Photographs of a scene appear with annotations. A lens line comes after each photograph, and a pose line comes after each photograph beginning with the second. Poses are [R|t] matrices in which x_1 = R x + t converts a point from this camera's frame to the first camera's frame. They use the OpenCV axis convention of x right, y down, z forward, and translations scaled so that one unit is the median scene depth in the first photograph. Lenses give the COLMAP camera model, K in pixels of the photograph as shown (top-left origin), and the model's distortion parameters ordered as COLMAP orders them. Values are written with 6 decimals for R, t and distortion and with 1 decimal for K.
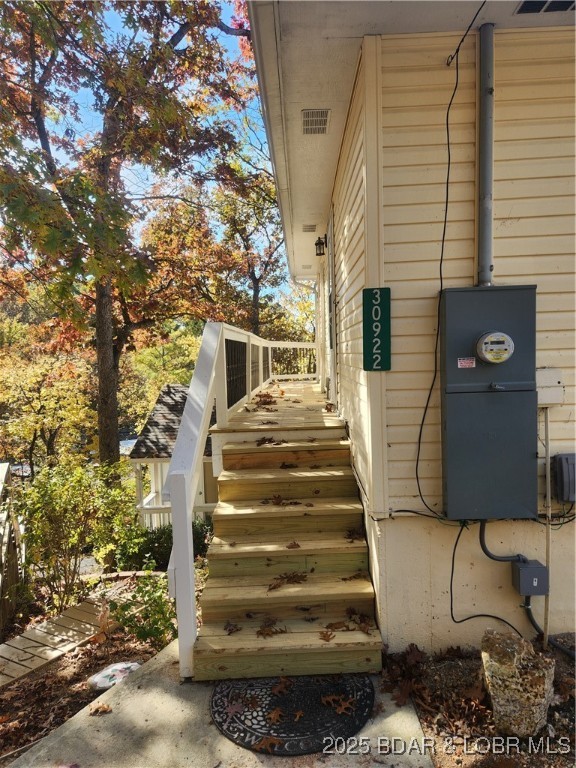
lens RADIAL K [[520.8, 0, 288.0], [0, 520.8, 384.0], [0, 0, 1]] dist [0.025579, -0.000493]
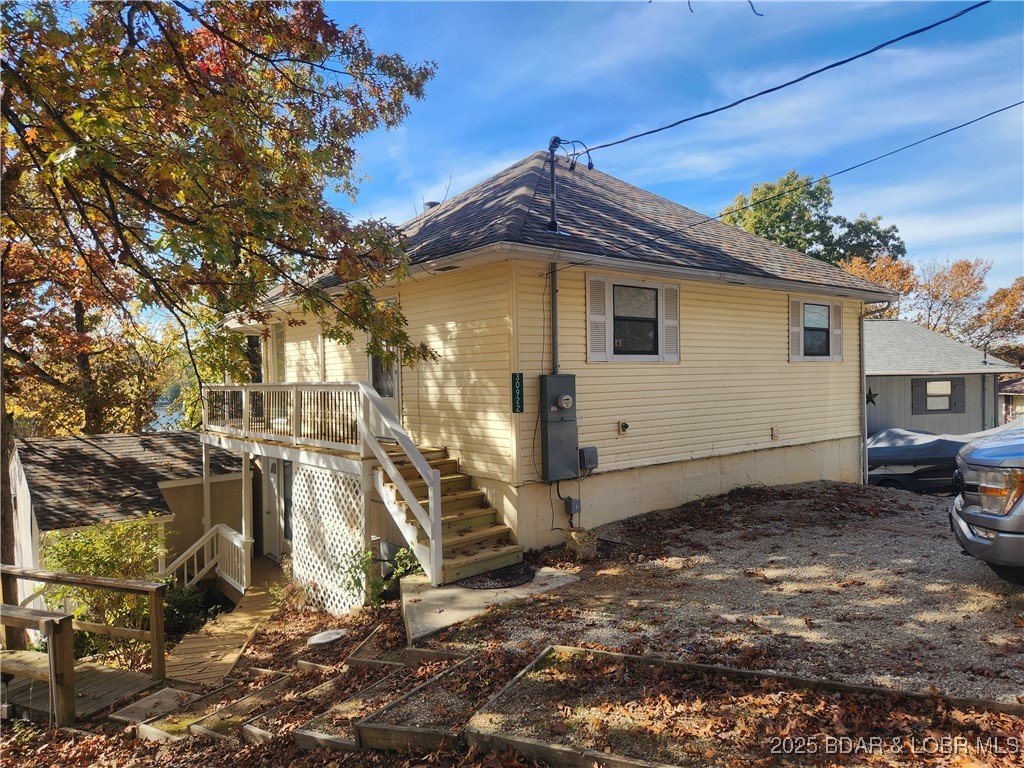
lens RADIAL K [[694.4, 0, 512.0], [0, 694.4, 384.0], [0, 0, 1]] dist [0.025579, -0.000493]
pose [[0.757792, 0.012771, 0.652371, -1.648847], [0.038605, 0.997179, -0.064365, 0.037638], [-0.651353, 0.073960, 0.755162, -1.071301]]
